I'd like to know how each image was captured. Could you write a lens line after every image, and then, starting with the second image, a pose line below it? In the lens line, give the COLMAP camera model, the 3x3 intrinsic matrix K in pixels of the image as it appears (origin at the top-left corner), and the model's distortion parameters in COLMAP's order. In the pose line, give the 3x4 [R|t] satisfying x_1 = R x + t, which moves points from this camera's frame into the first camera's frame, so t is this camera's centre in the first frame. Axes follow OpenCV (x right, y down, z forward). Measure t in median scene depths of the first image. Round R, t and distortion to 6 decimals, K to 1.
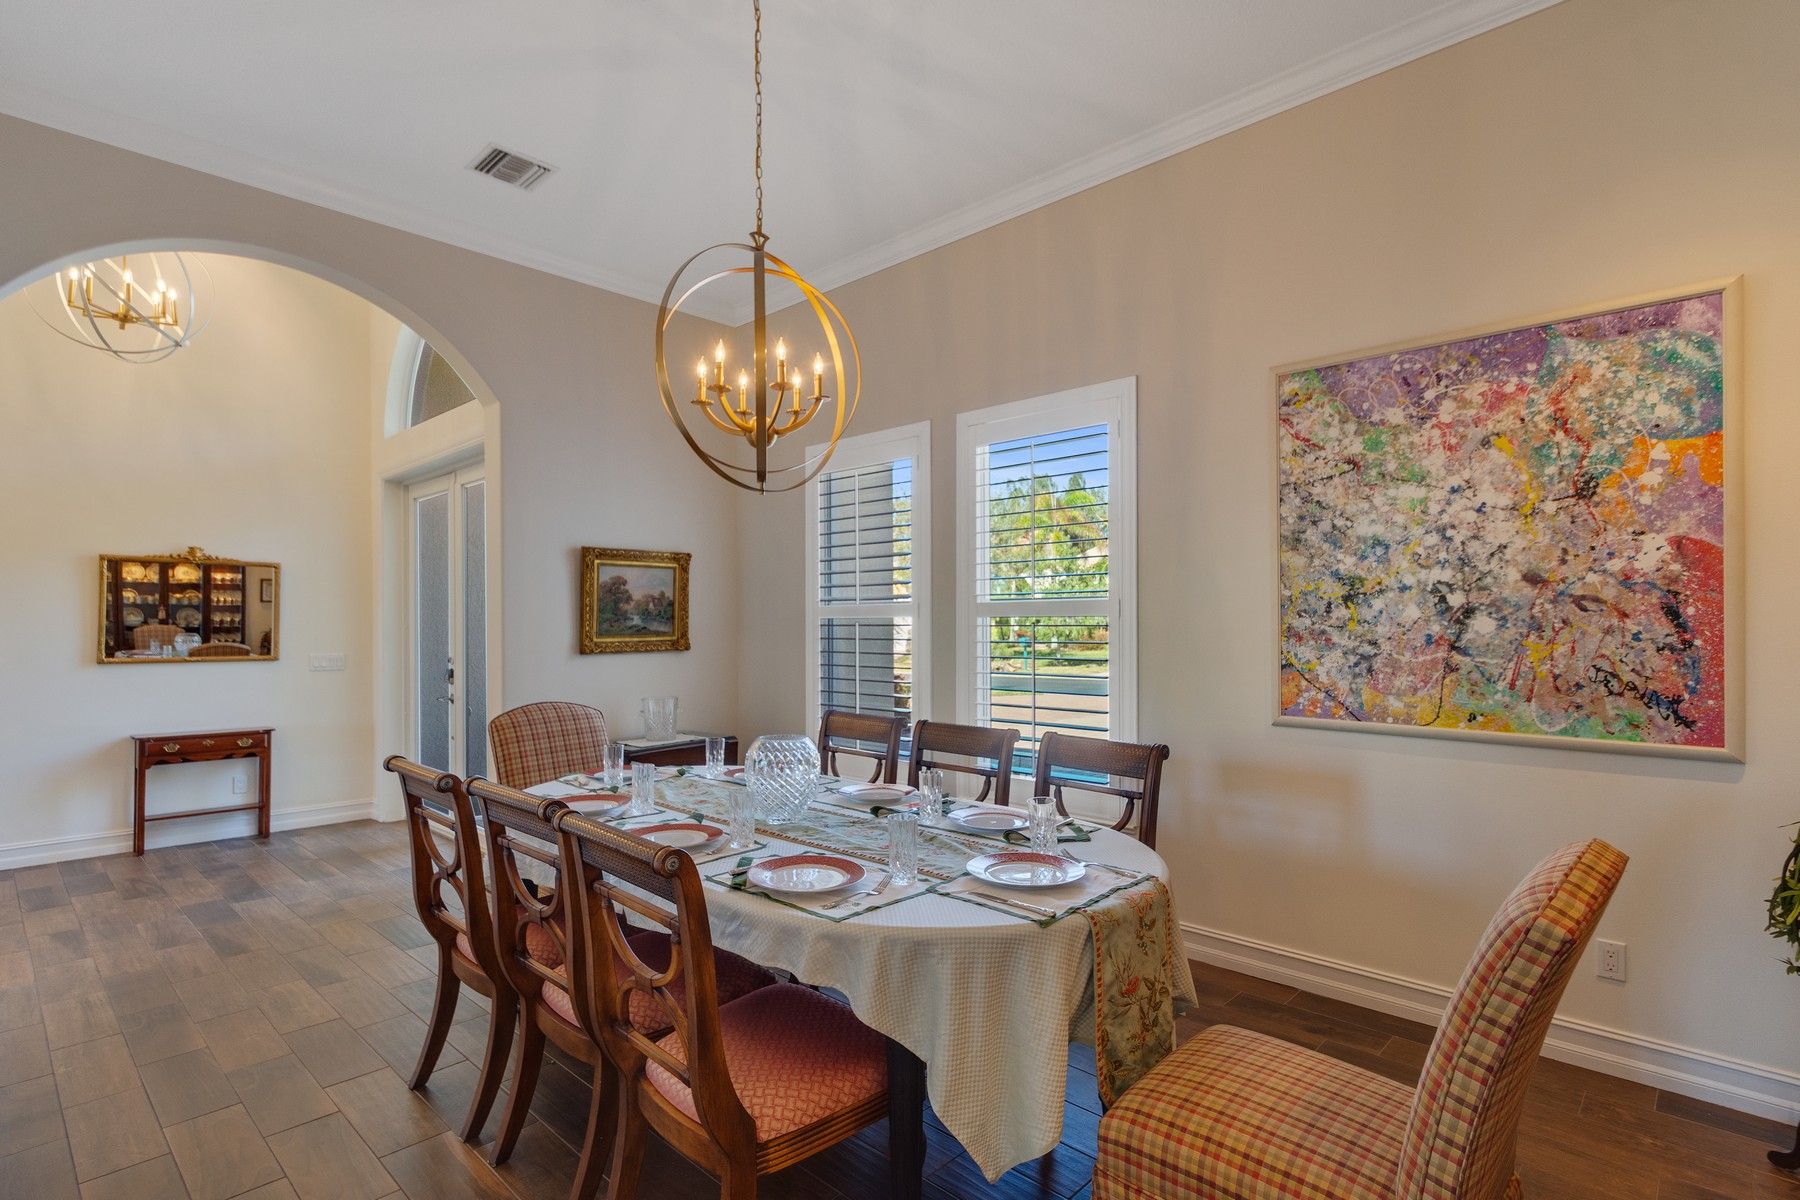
lens RADIAL K [[887.5, 0, 893.2], [0, 887.5, 608.3], [0, 0, 1]] dist [0.004451, 0.000200]
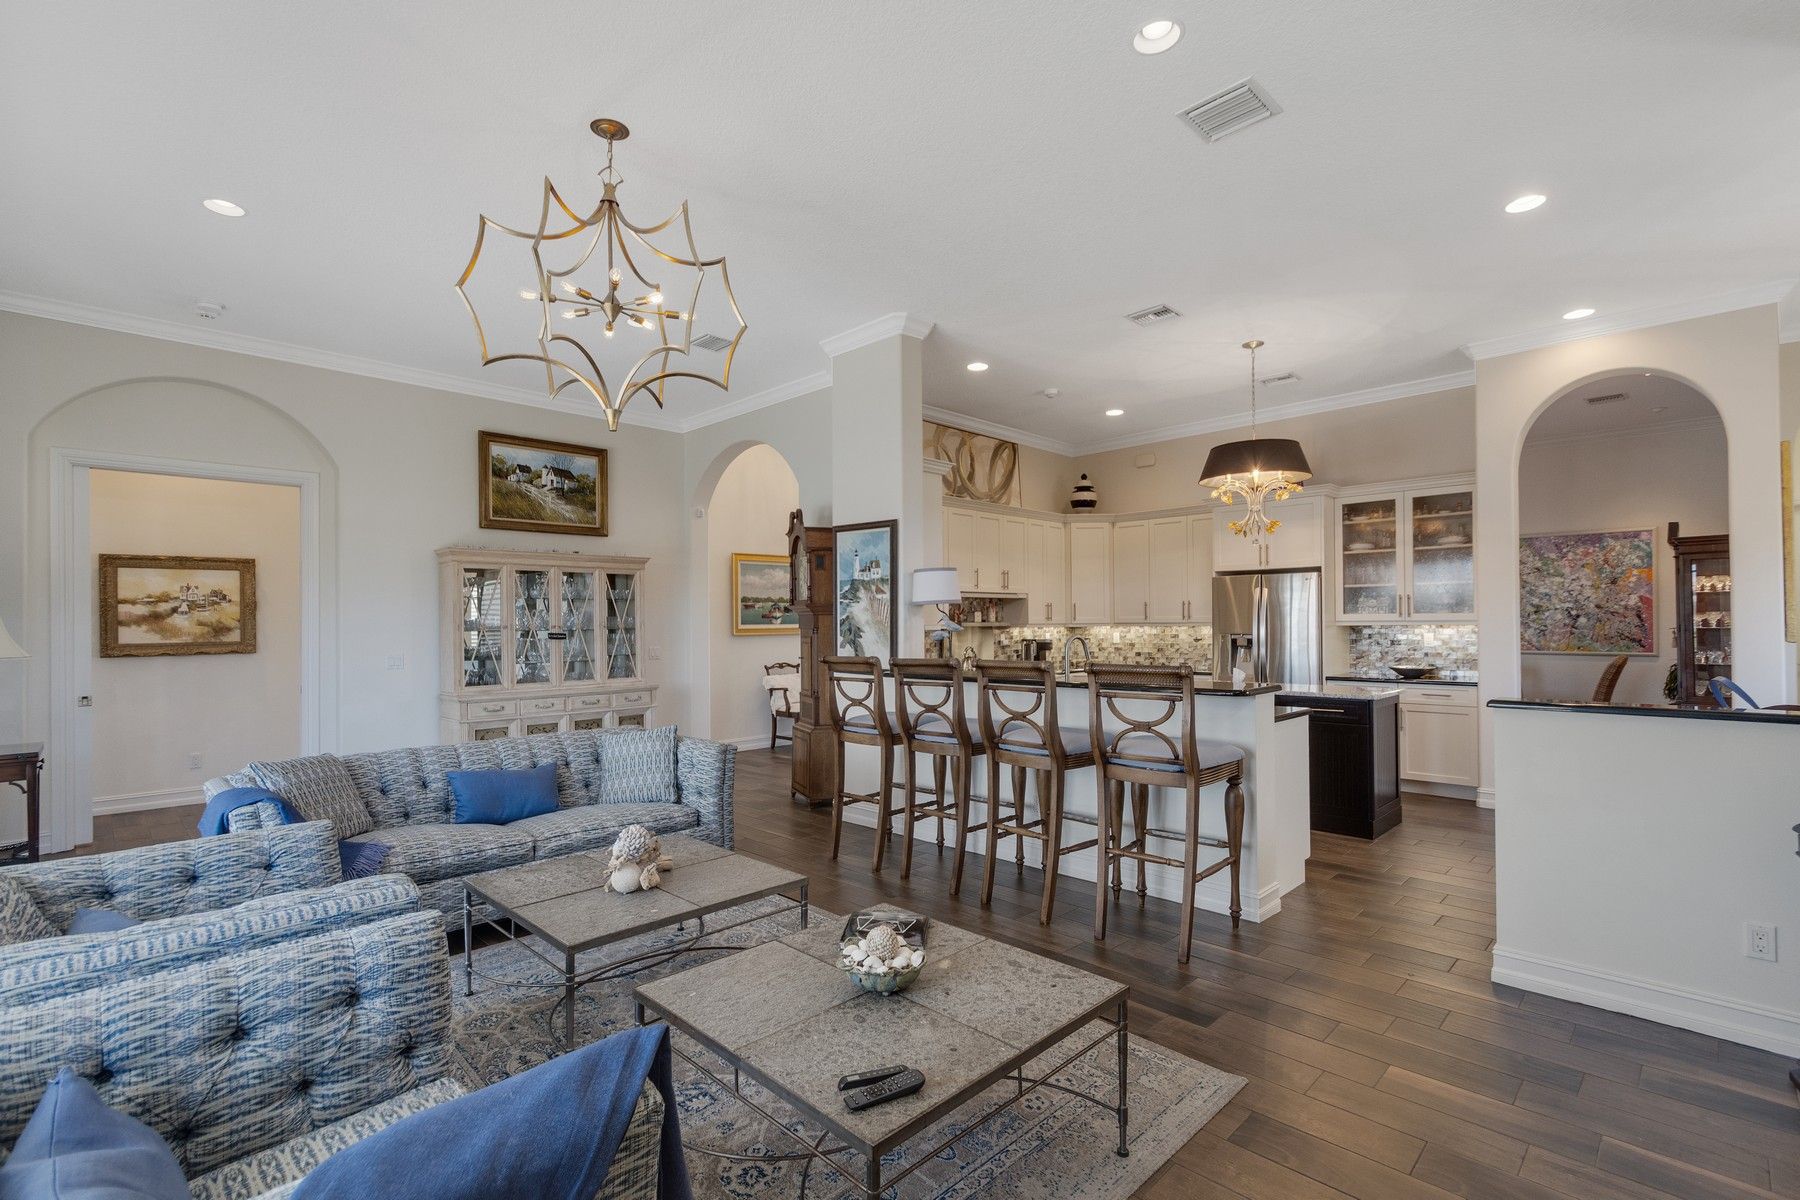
lens RADIAL K [[800.6, 0, 907.2], [0, 800.6, 606.0], [0, 0, 1]] dist [-0.005551, -0.000590]
pose [[0.999714, 0.000472, -0.023926, -1.870117], [-0.000582, 0.999989, -0.004614, -0.019741], [0.023923, 0.004627, 0.999703, -2.135448]]
